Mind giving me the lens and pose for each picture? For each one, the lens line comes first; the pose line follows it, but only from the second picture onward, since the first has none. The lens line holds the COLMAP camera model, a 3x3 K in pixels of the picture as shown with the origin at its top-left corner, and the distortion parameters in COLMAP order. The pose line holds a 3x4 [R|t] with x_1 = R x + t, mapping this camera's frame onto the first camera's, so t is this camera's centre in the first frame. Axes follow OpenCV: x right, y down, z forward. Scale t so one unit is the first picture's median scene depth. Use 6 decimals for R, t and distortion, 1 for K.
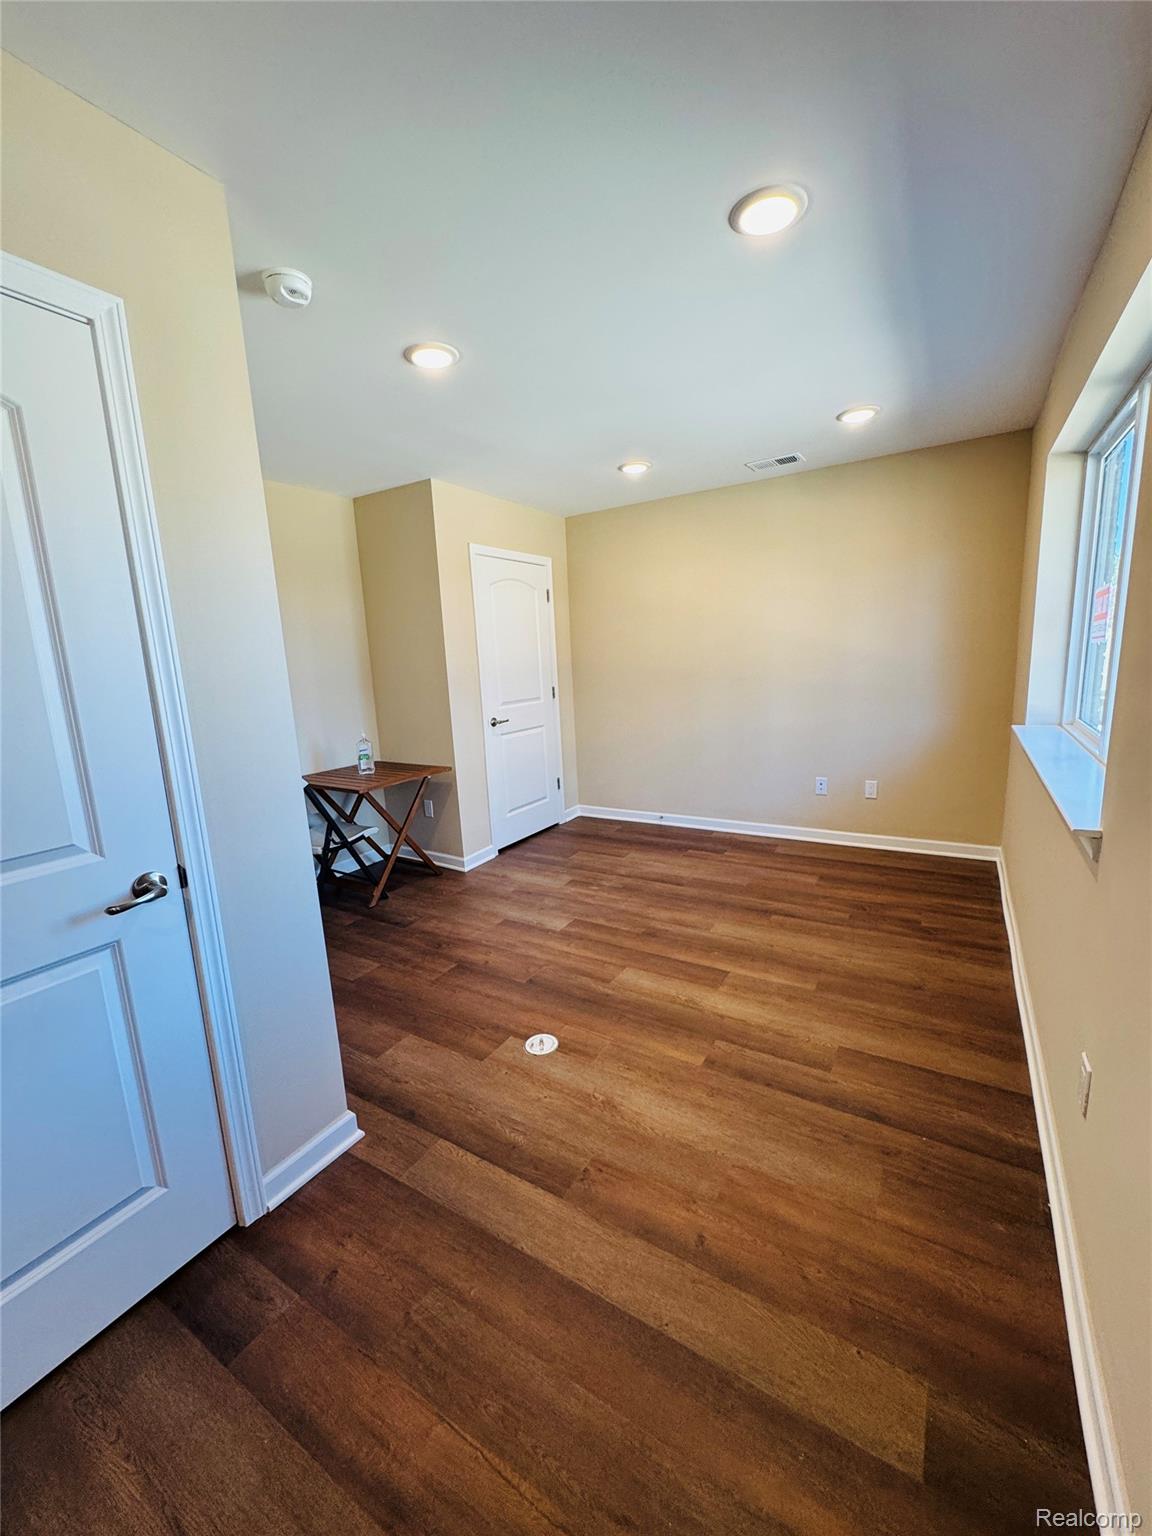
lens RADIAL K [[616.9, 0, 576.0], [0, 616.9, 768.0], [0, 0, 1]] dist [-0.000848, 0.000356]
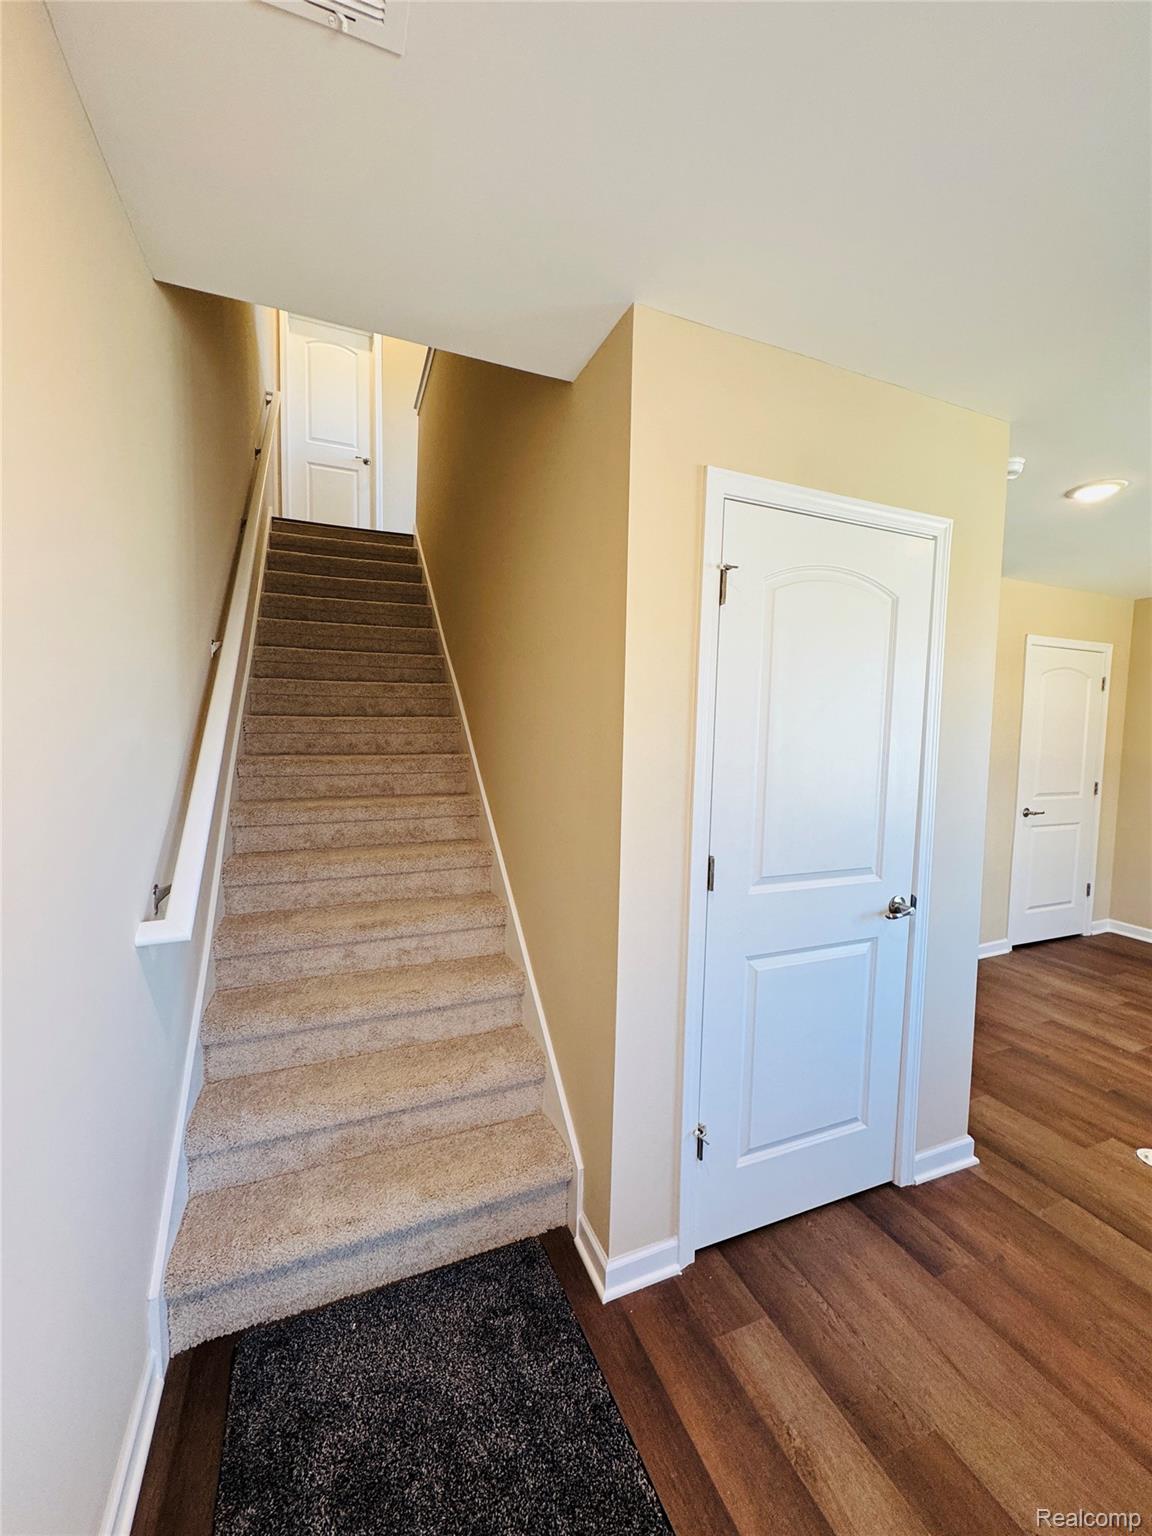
lens RADIAL K [[616.9, 0, 576.0], [0, 616.9, 768.0], [0, 0, 1]] dist [-0.000848, 0.000356]
pose [[0.810725, 0.102930, -0.576308, -0.254078], [-0.162771, 0.985239, -0.053013, 0.037756], [0.562344, 0.136785, 0.815511, -0.319119]]
